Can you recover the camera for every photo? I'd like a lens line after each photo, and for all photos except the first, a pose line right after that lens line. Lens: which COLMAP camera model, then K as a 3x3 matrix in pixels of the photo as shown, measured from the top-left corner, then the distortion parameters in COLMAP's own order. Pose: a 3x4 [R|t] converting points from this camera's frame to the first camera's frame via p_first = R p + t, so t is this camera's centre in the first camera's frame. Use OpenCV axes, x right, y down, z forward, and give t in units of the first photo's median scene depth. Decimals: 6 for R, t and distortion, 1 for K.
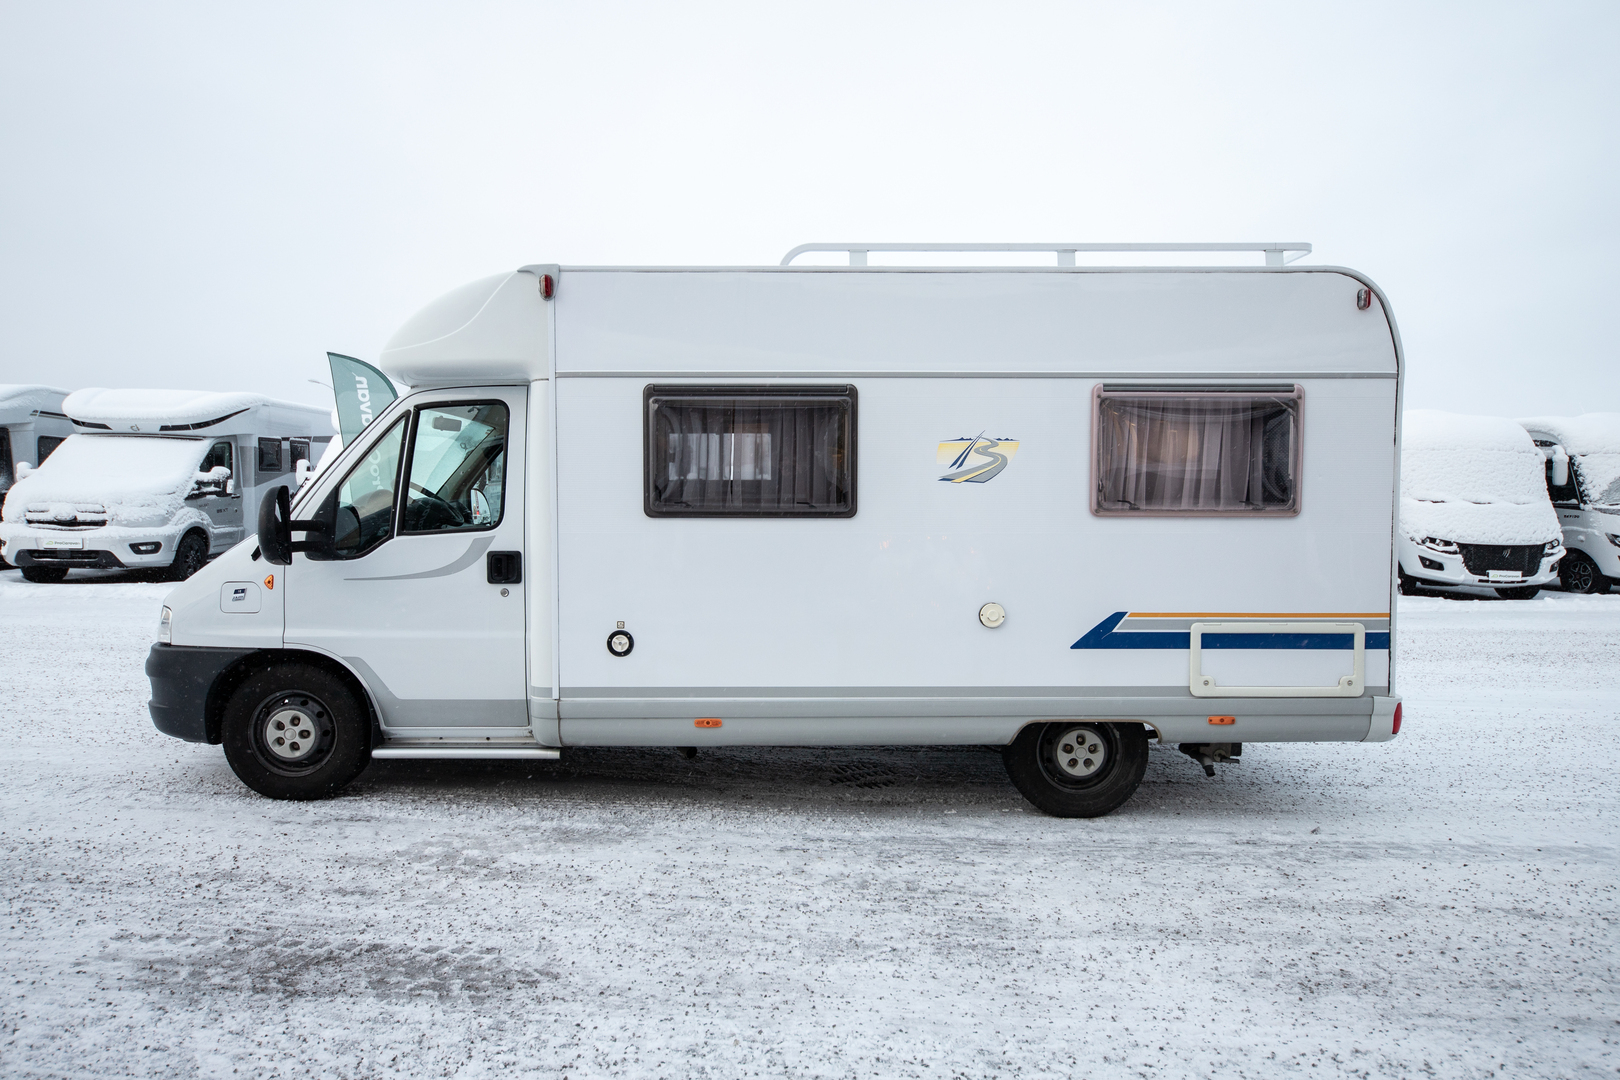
lens RADIAL K [[928.5, 0, 809.6], [0, 928.5, 545.5], [0, 0, 1]] dist [0.014352, 0.001067]
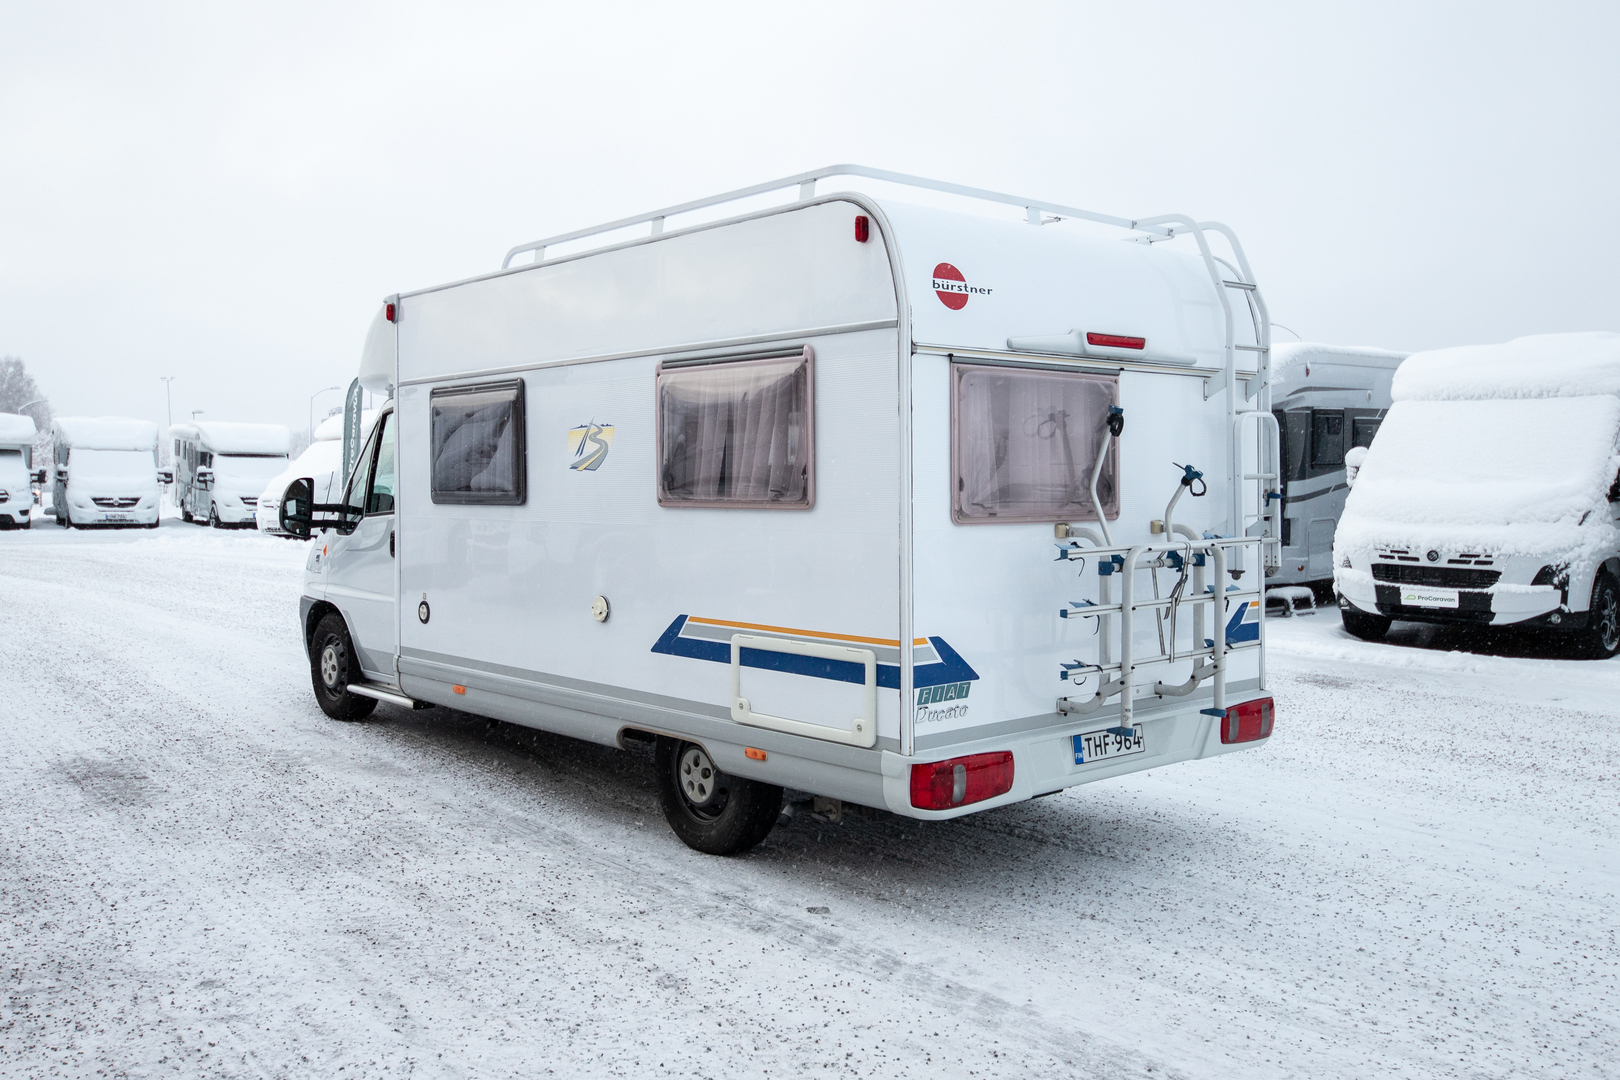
lens RADIAL K [[1431.5, 0, 809.9], [0, 1431.5, 532.2], [0, 0, 1]] dist [0.001260, 0.004943]
pose [[0.648198, 0.023085, -0.761122, 1.460814], [-0.040653, 0.999164, -0.004316, -0.006171], [0.760386, 0.033739, 0.648594, 0.206824]]
